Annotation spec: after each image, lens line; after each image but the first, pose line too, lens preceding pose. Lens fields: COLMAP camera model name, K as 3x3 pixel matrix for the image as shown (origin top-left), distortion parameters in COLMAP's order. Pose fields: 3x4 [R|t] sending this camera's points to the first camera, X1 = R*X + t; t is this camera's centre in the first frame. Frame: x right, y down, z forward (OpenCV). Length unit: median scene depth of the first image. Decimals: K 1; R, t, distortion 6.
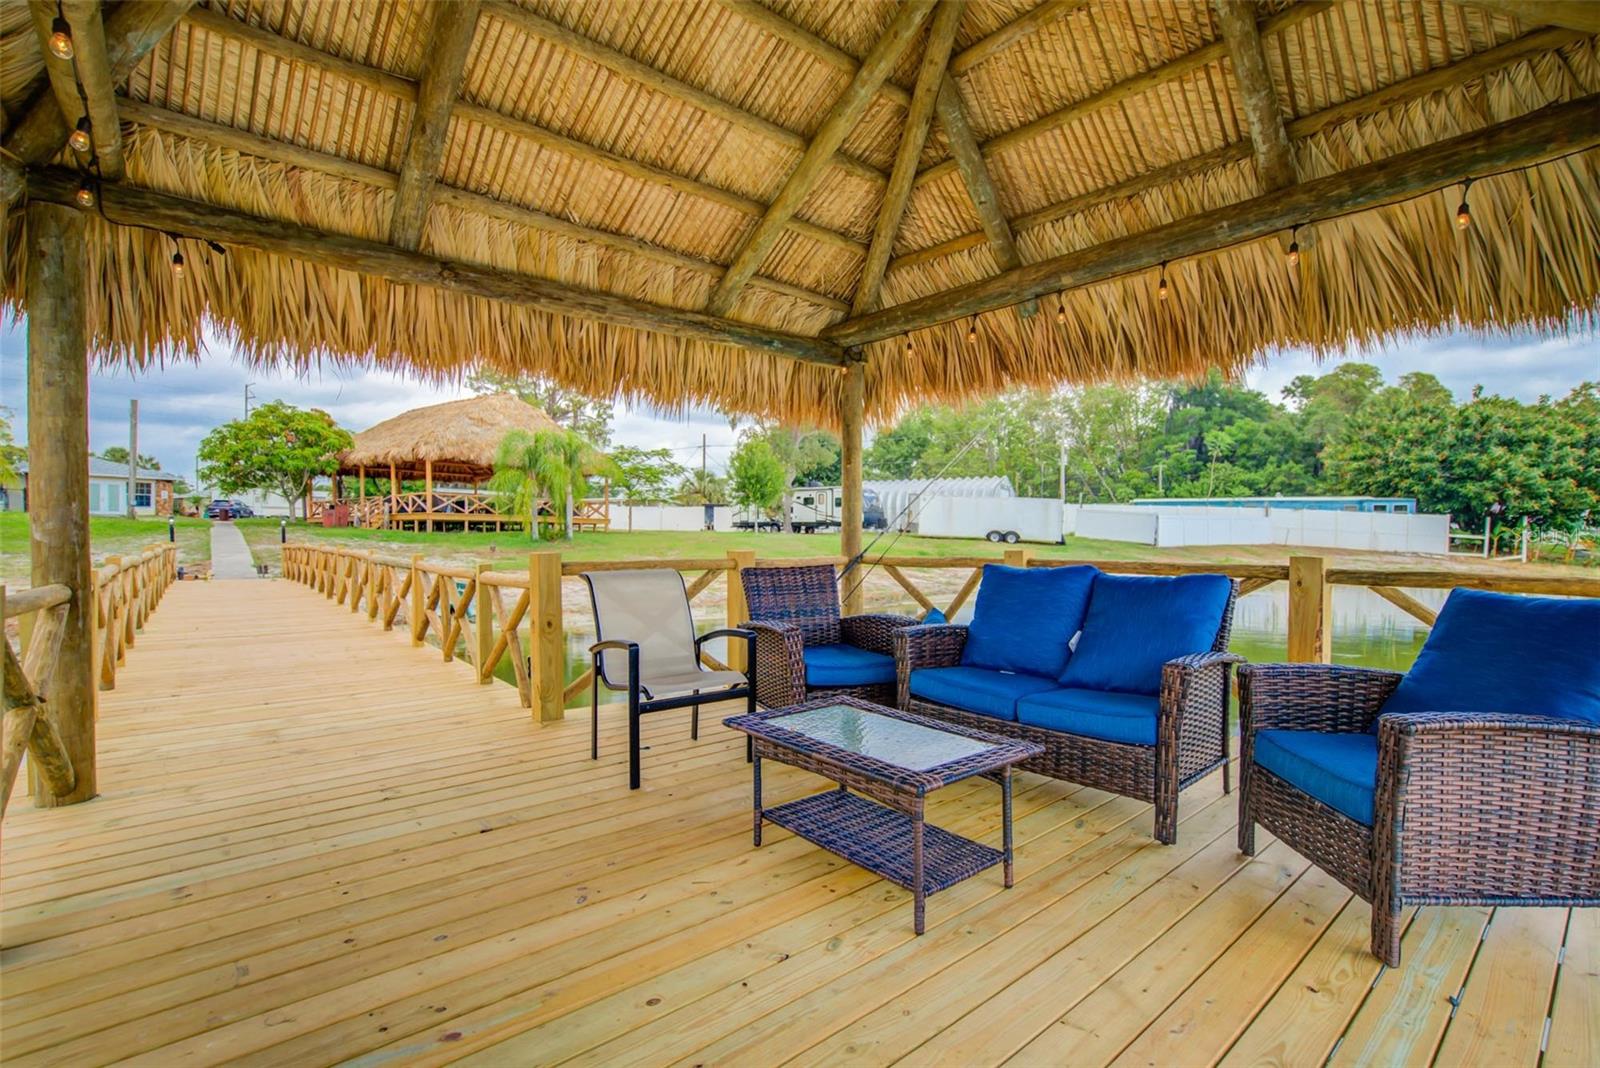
lens RADIAL K [[733.9, 0, 784.9], [0, 733.9, 530.6], [0, 0, 1]] dist [-0.042147, 0.017381]
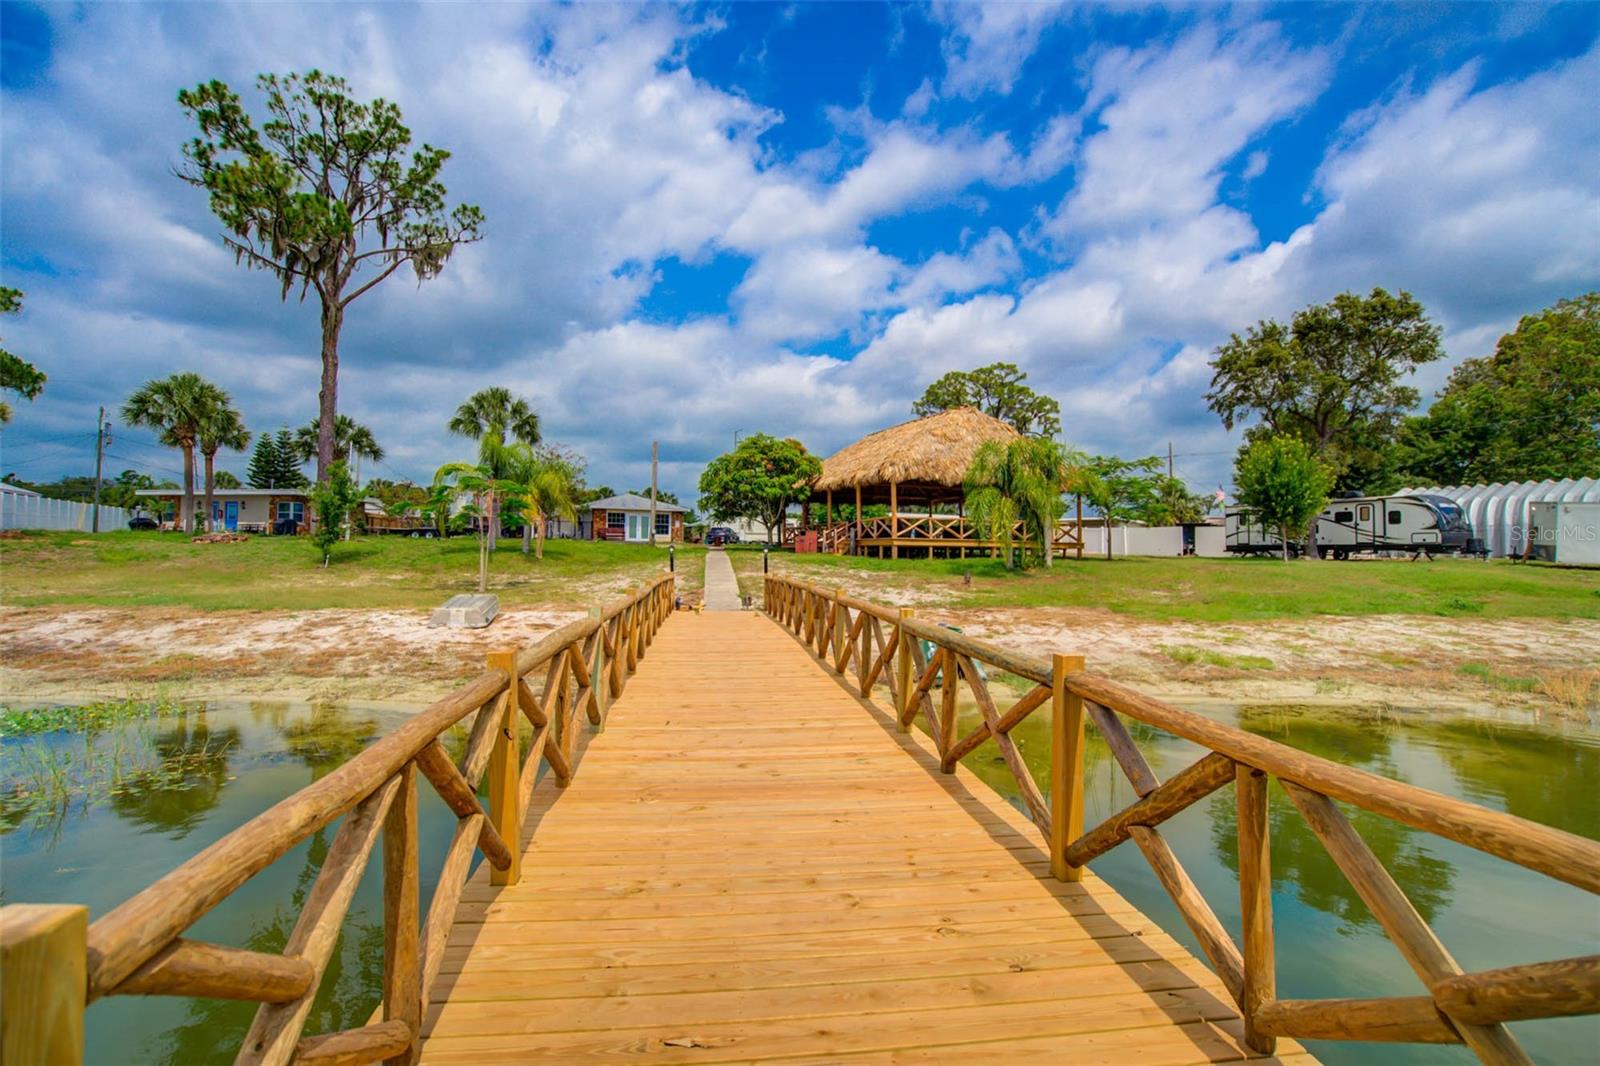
lens RADIAL K [[733.9, 0, 784.9], [0, 733.9, 529.6], [0, 0, 1]] dist [-0.042147, 0.017381]
pose [[0.839632, -0.015135, -0.542944, -0.084983], [-0.001915, 0.999523, -0.030825, -0.005439], [0.543152, 0.026921, 0.839203, 0.116442]]
